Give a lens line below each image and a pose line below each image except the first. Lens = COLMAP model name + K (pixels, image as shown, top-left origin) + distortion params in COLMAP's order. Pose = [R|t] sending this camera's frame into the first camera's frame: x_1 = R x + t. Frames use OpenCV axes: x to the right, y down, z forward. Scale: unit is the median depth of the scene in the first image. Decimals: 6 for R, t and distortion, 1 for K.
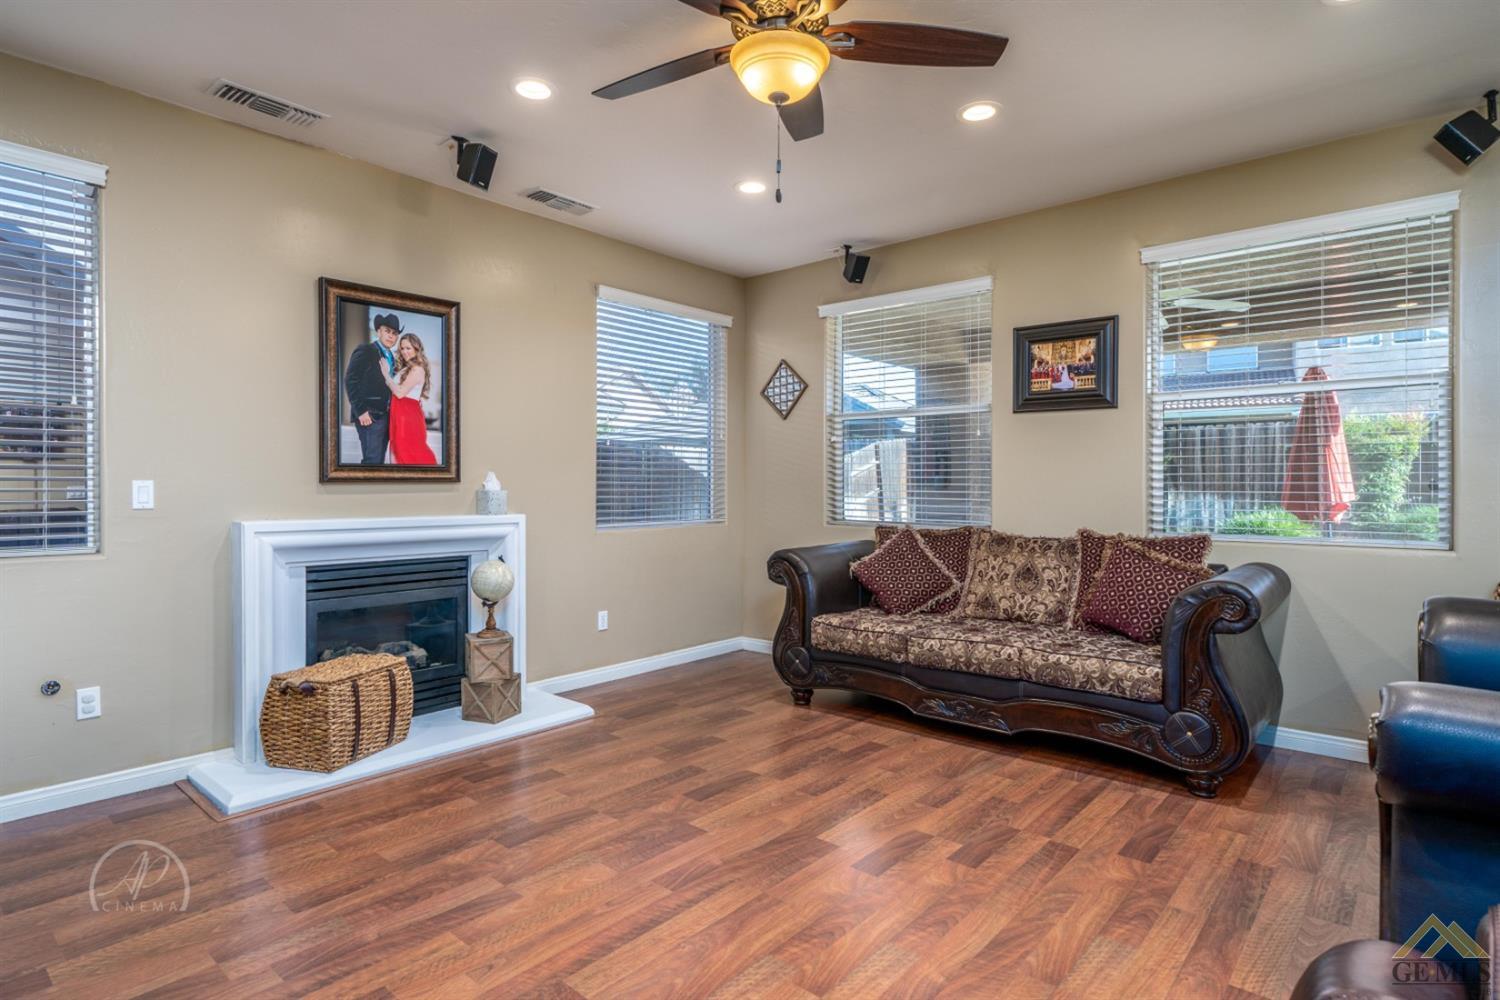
lens RADIAL K [[782.6, 0, 744.3], [0, 782.6, 485.0], [0, 0, 1]] dist [0.001485, 0.000752]
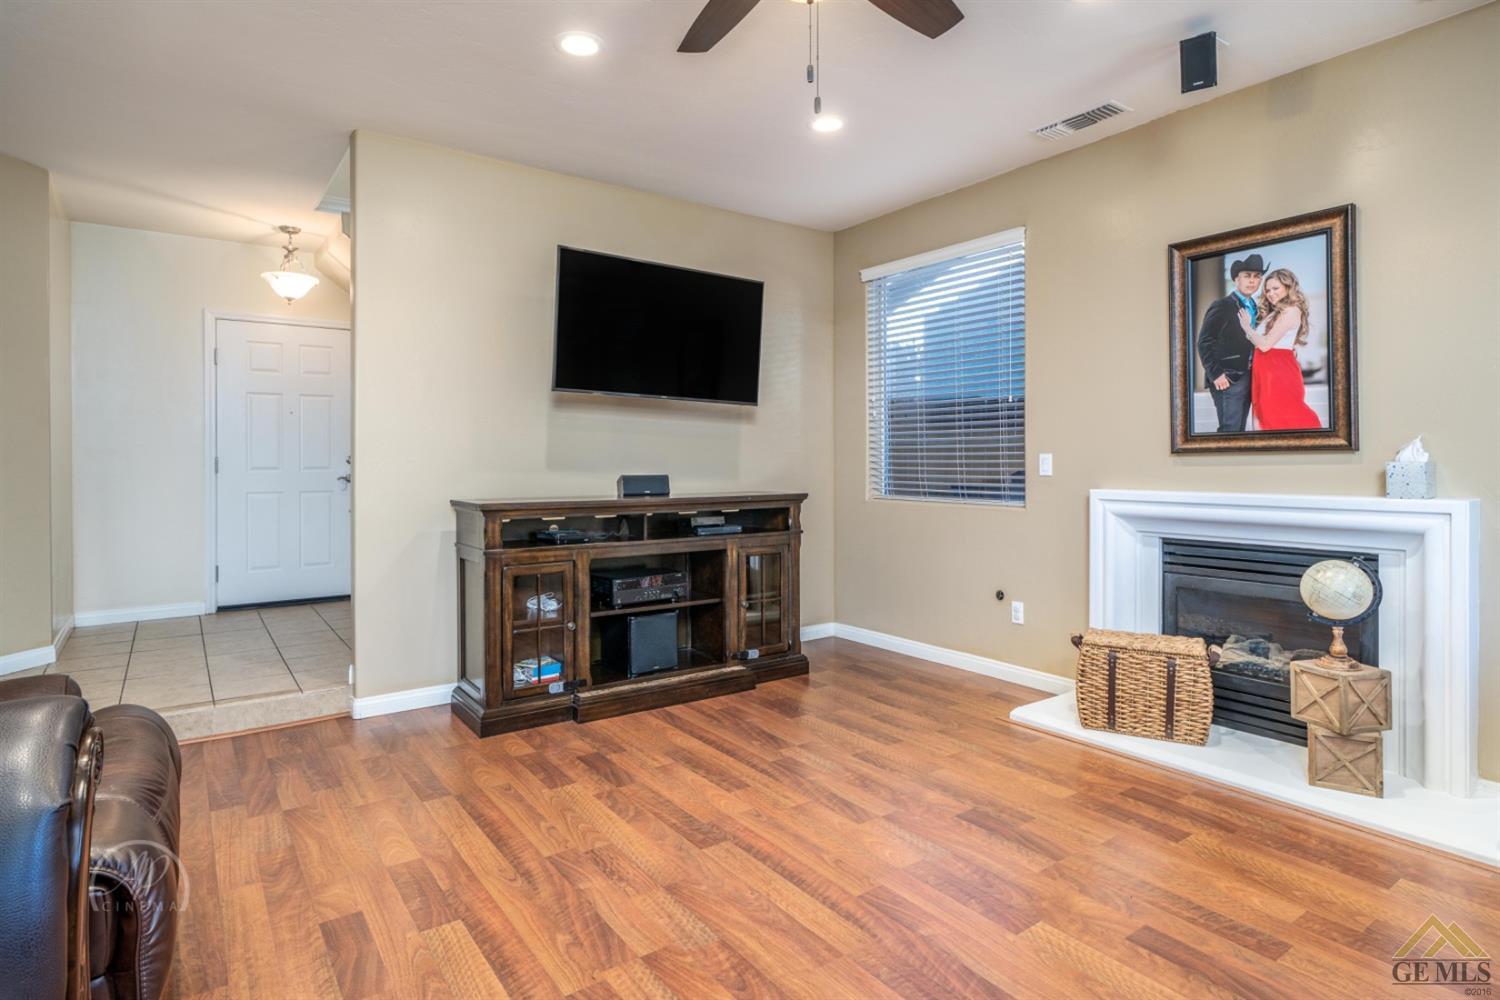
lens RADIAL K [[805.5, 0, 746.8], [0, 805.5, 456.4], [0, 0, 1]] dist [0.000647, -0.000139]
pose [[-0.230498, -0.004958, -0.973060, 0.542613], [0.007254, 0.999950, -0.006813, 0.002934], [0.973046, -0.008629, -0.230451, 0.685752]]
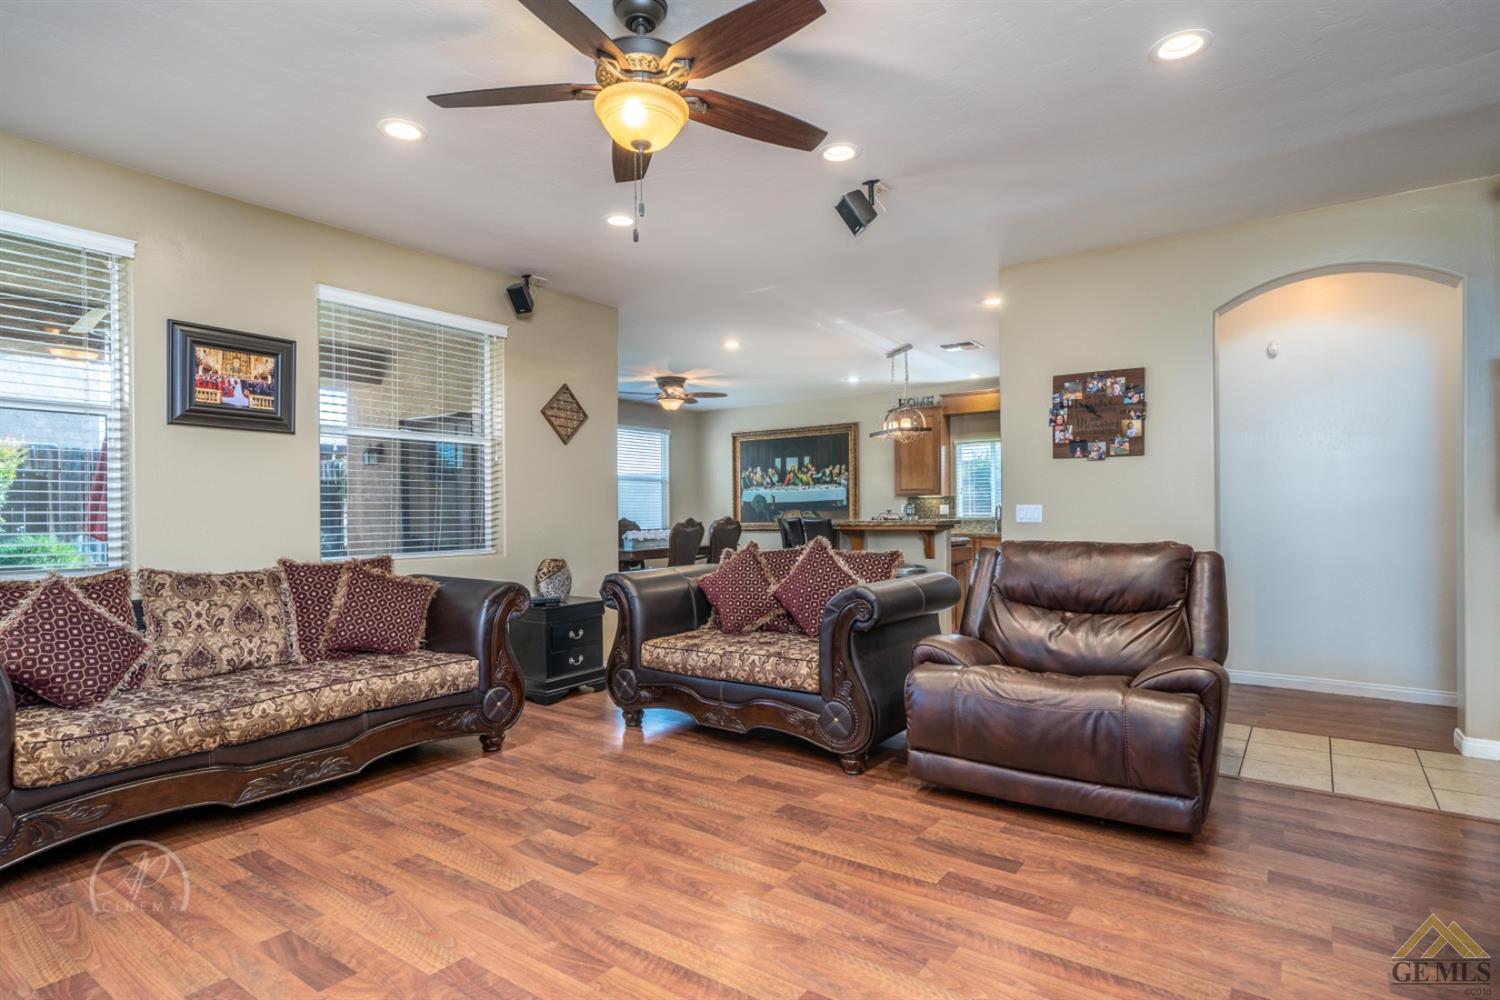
lens RADIAL K [[786.4, 0, 742.3], [0, 786.4, 507.4], [0, 0, 1]] dist [0.000284, -0.000470]
pose [[-0.088667, 0.004158, 0.996053, -0.624389], [0.004767, 0.999982, -0.003750, 0.000156], [-0.996050, 0.004416, -0.088685, 0.582210]]
